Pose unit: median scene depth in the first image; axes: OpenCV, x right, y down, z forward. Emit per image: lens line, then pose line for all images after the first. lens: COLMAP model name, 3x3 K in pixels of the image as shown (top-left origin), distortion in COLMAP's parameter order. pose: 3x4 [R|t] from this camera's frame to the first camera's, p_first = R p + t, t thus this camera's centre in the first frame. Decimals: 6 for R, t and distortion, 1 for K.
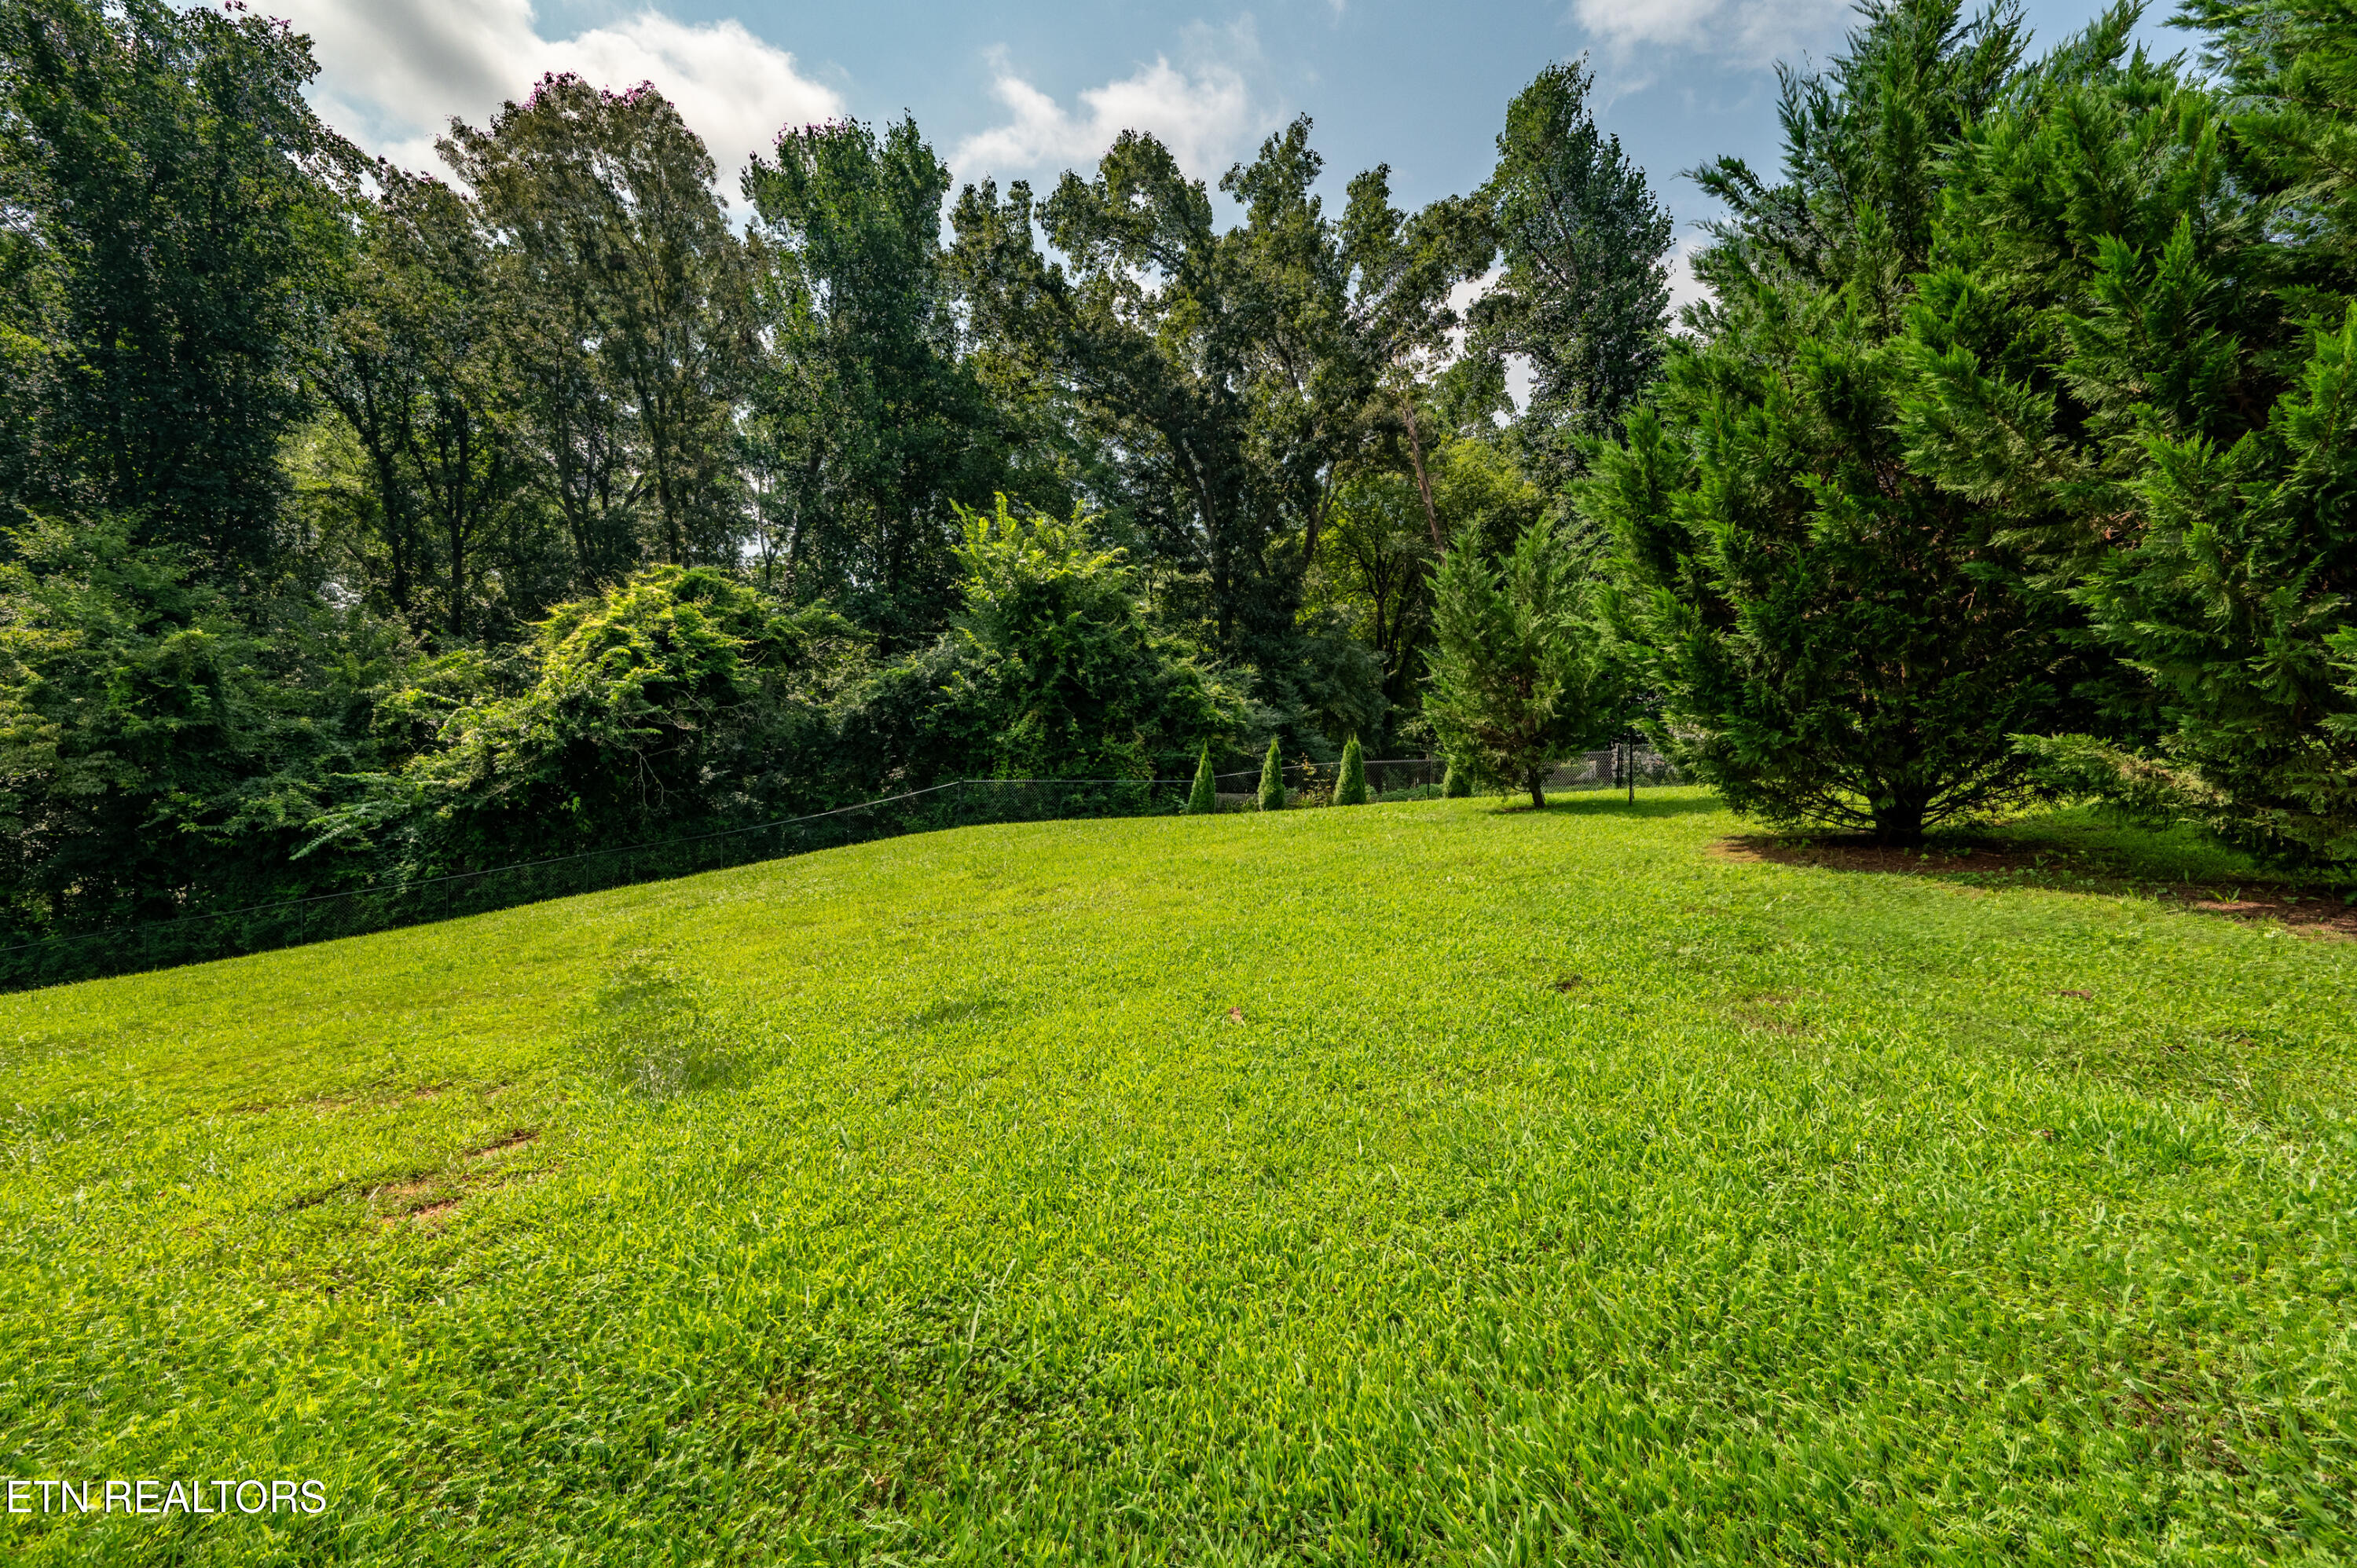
lens RADIAL K [[953.0, 0, 1174.5], [0, 953.0, 791.1], [0, 0, 1]] dist [-0.004673, -0.000565]
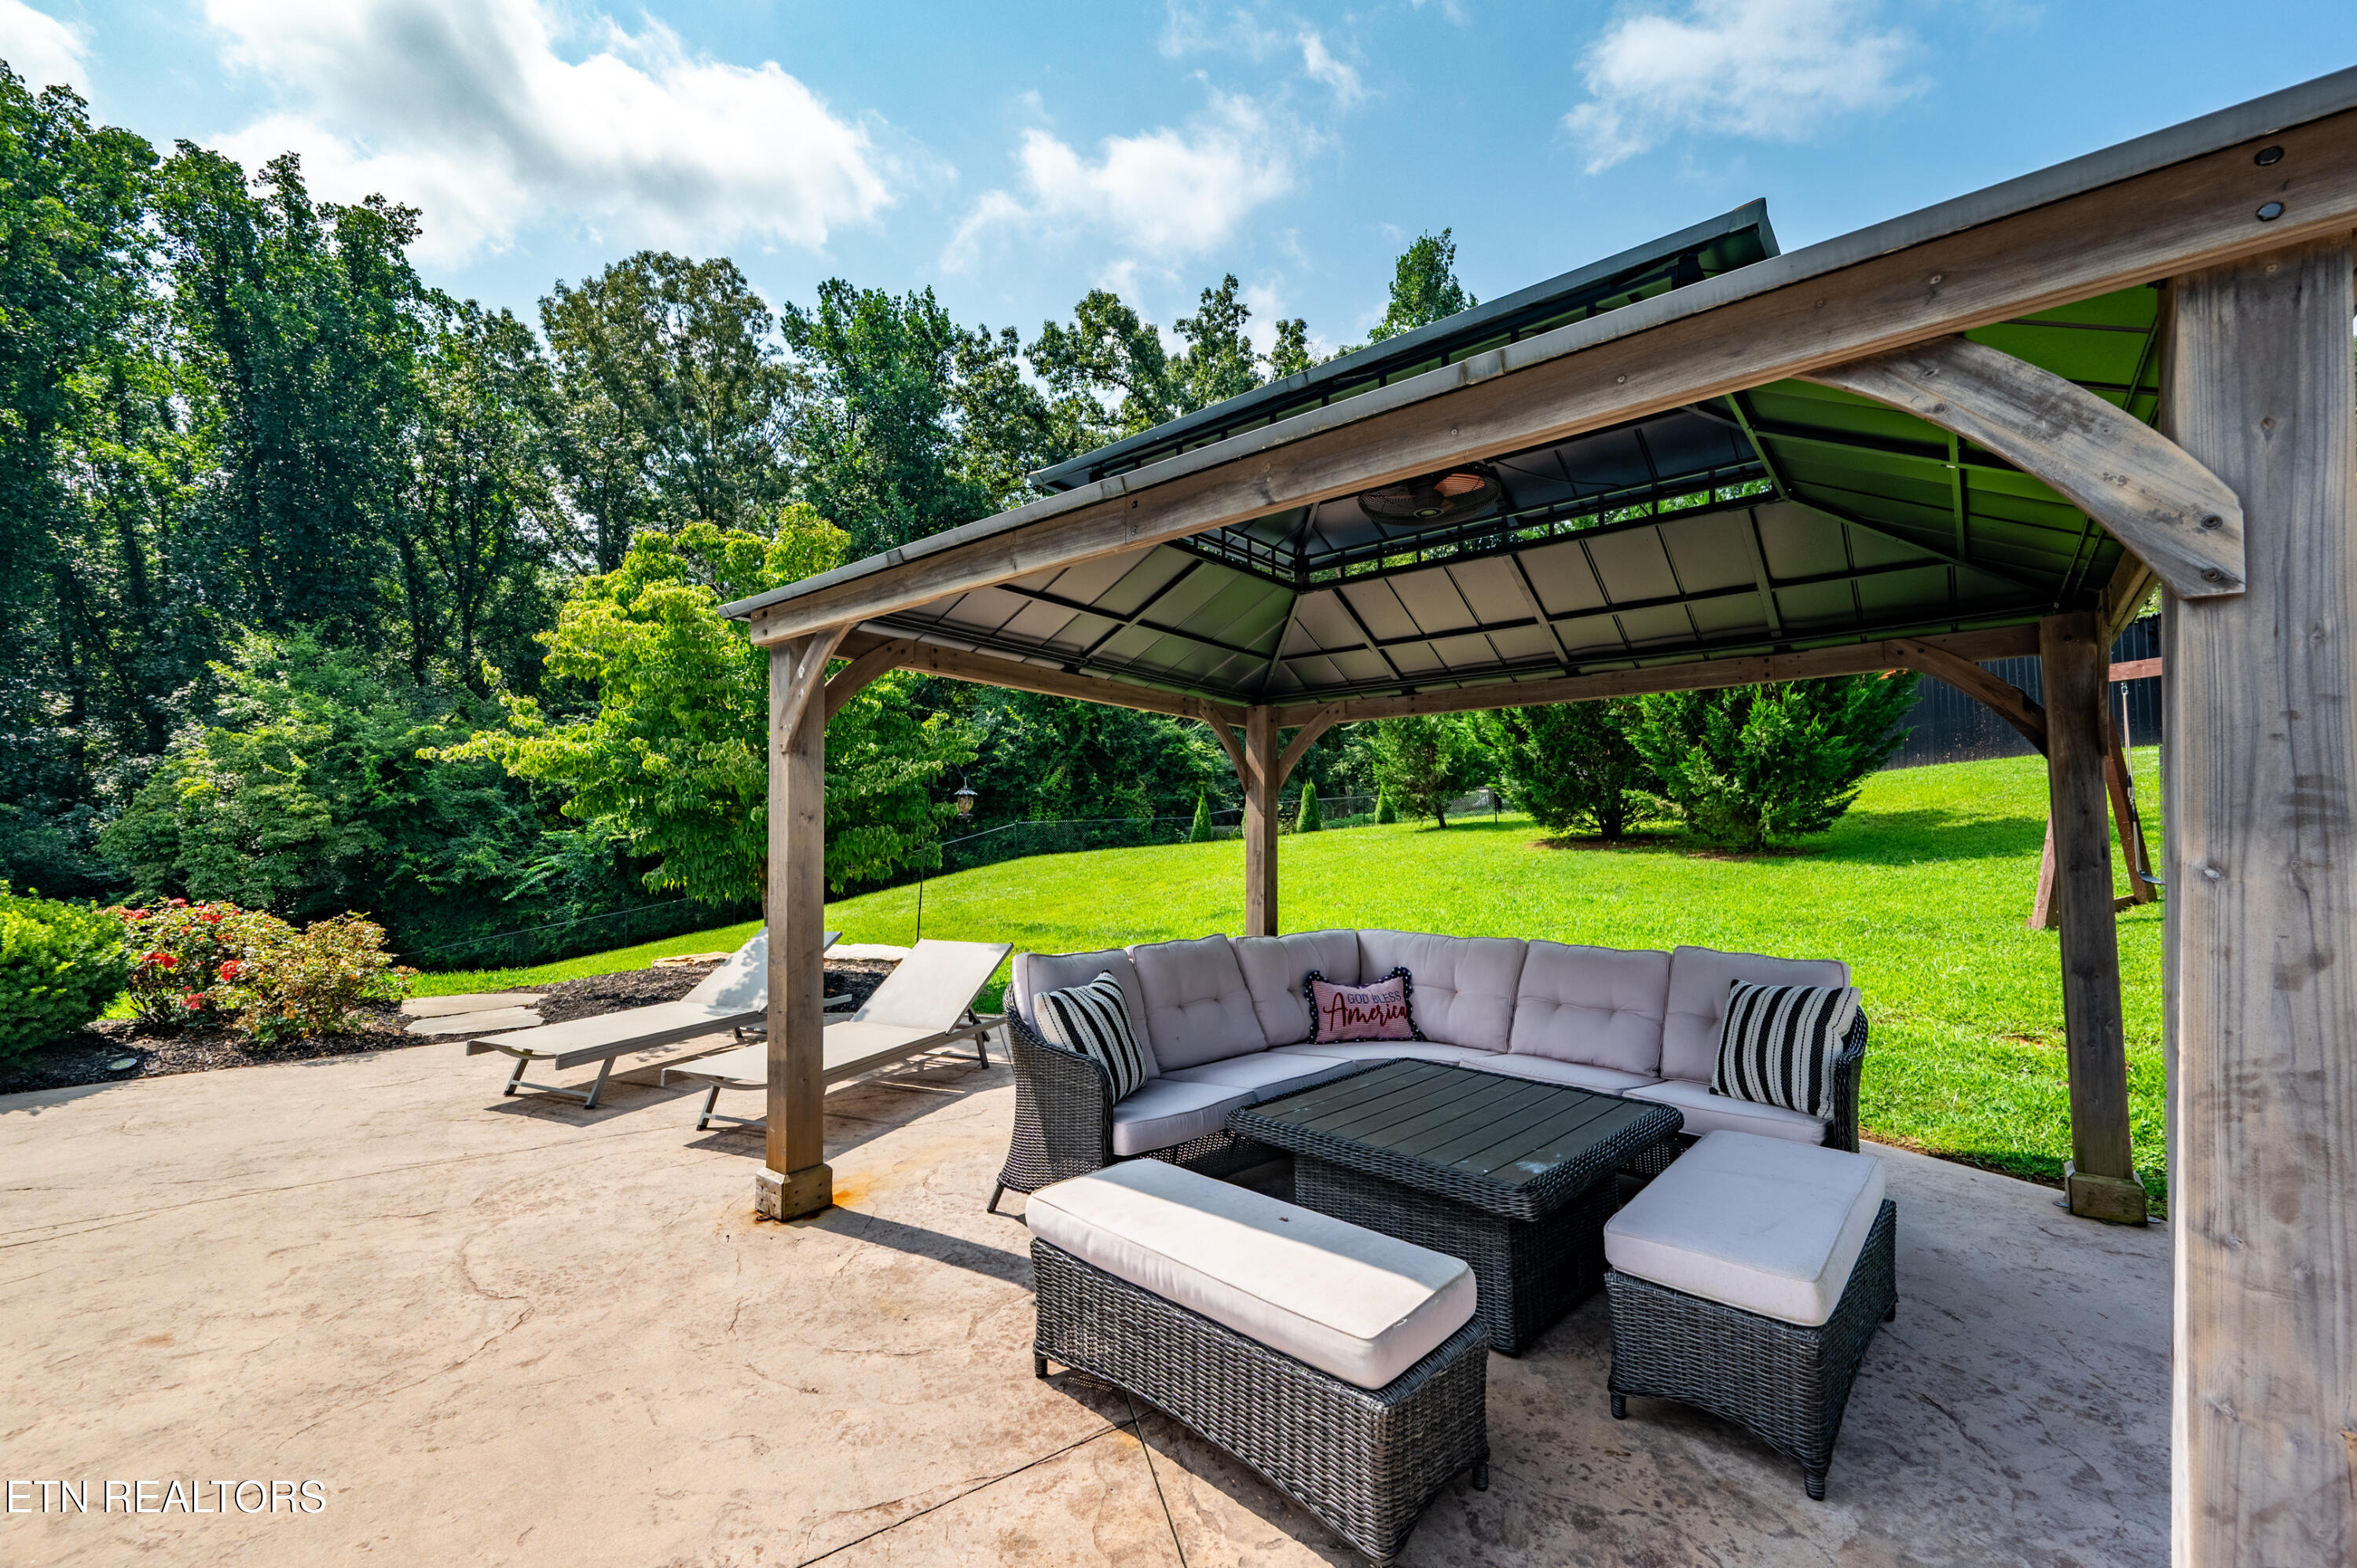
lens RADIAL K [[953.0, 0, 1181.1], [0, 953.0, 792.4], [0, 0, 1]] dist [-0.004673, -0.000565]
pose [[0.994833, -0.028372, 0.097478, -0.111030], [0.031642, 0.998981, -0.032169, -0.002979], [-0.096466, 0.035087, 0.994718, -0.291472]]
